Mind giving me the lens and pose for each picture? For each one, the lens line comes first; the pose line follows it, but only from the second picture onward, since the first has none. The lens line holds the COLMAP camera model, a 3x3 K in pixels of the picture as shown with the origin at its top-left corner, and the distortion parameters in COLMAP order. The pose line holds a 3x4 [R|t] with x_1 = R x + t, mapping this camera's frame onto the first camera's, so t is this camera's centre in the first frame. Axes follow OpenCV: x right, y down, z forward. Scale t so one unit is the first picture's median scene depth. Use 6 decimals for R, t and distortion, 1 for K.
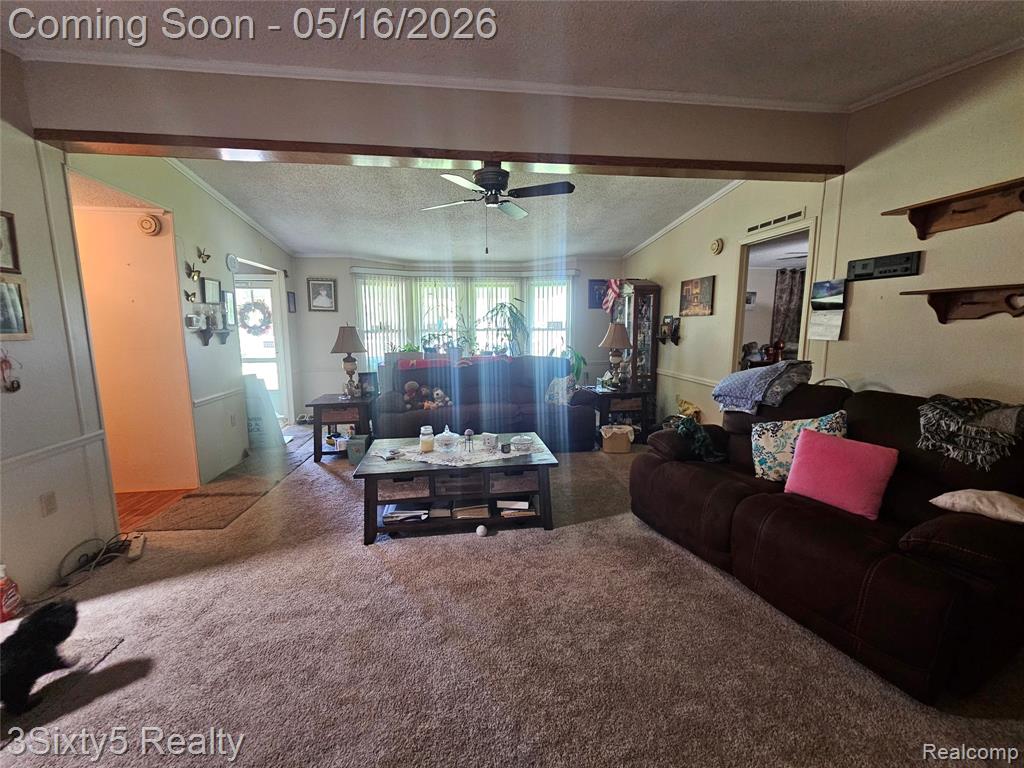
lens RADIAL K [[416.9, 0, 508.0], [0, 416.9, 380.5], [0, 0, 1]] dist [0.000226, -0.000110]
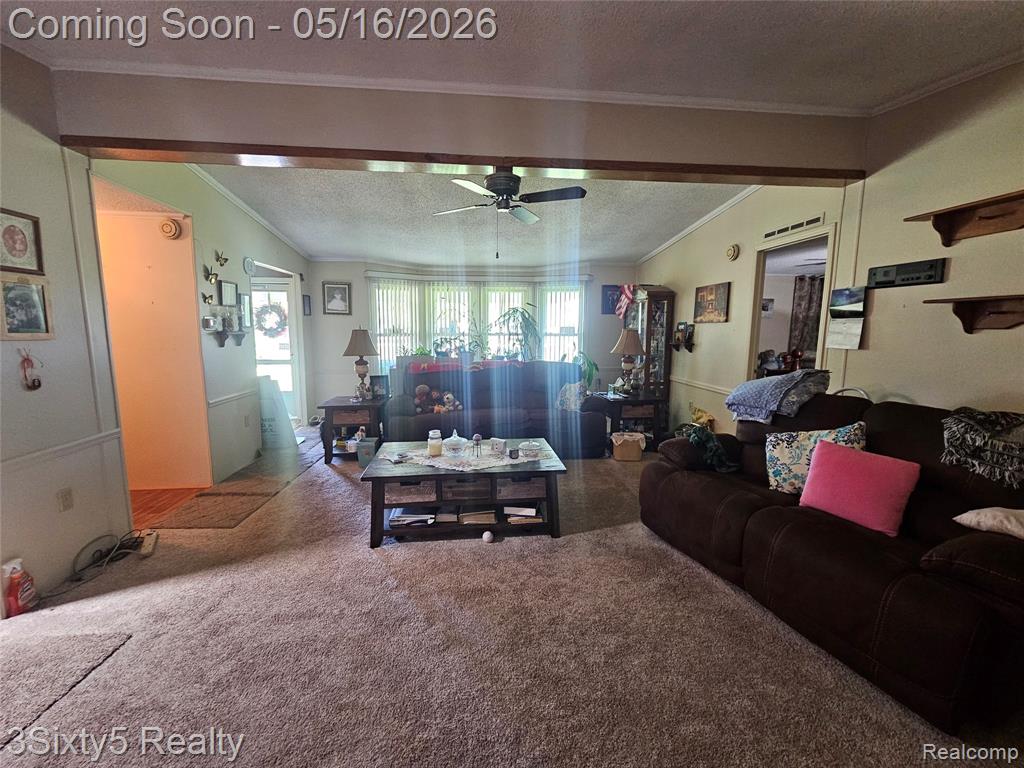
lens RADIAL K [[416.9, 0, 508.0], [0, 416.9, 380.5], [0, 0, 1]] dist [0.000226, -0.000110]
pose [[0.999413, 0.014452, -0.031061, 0.009742], [-0.014796, 0.999832, -0.010861, -0.001363], [0.030899, 0.011315, 0.999458, 0.005734]]
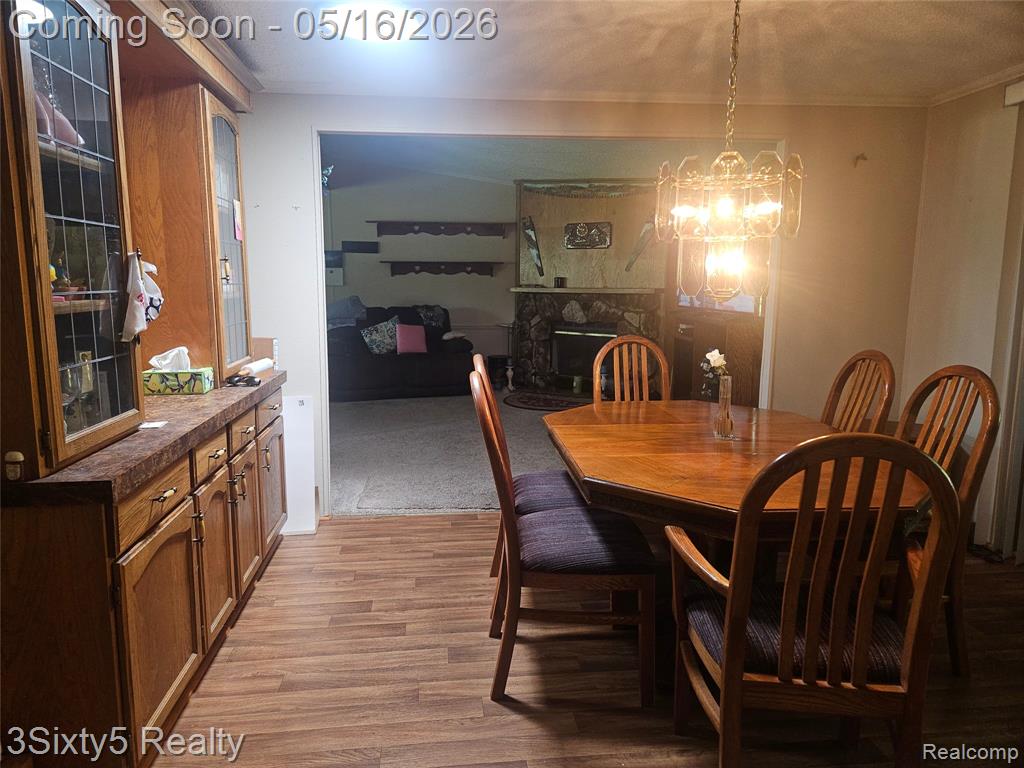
lens RADIAL K [[680.3, 0, 514.1], [0, 680.3, 378.6], [0, 0, 1]] dist [0.074179, -0.058711]
pose [[0.012972, -0.130360, 0.991382, -2.189902], [0.134887, 0.982631, 0.127444, 0.019788], [-0.990776, 0.132071, 0.030331, 0.258846]]
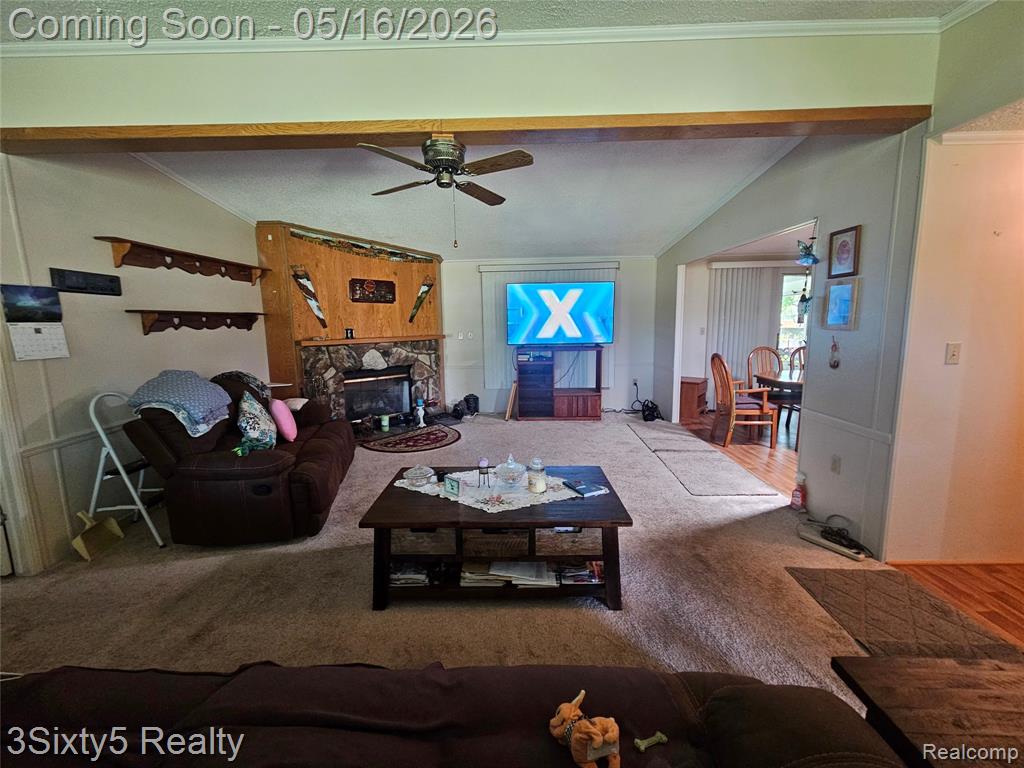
lens RADIAL K [[416.9, 0, 508.0], [0, 416.9, 380.5], [0, 0, 1]] dist [0.000226, -0.000110]
pose [[-0.989396, 0.005980, 0.145118, -0.264972], [0.046190, 0.960234, 0.275348, -0.257086], [-0.137701, 0.279131, -0.950328, 1.781119]]
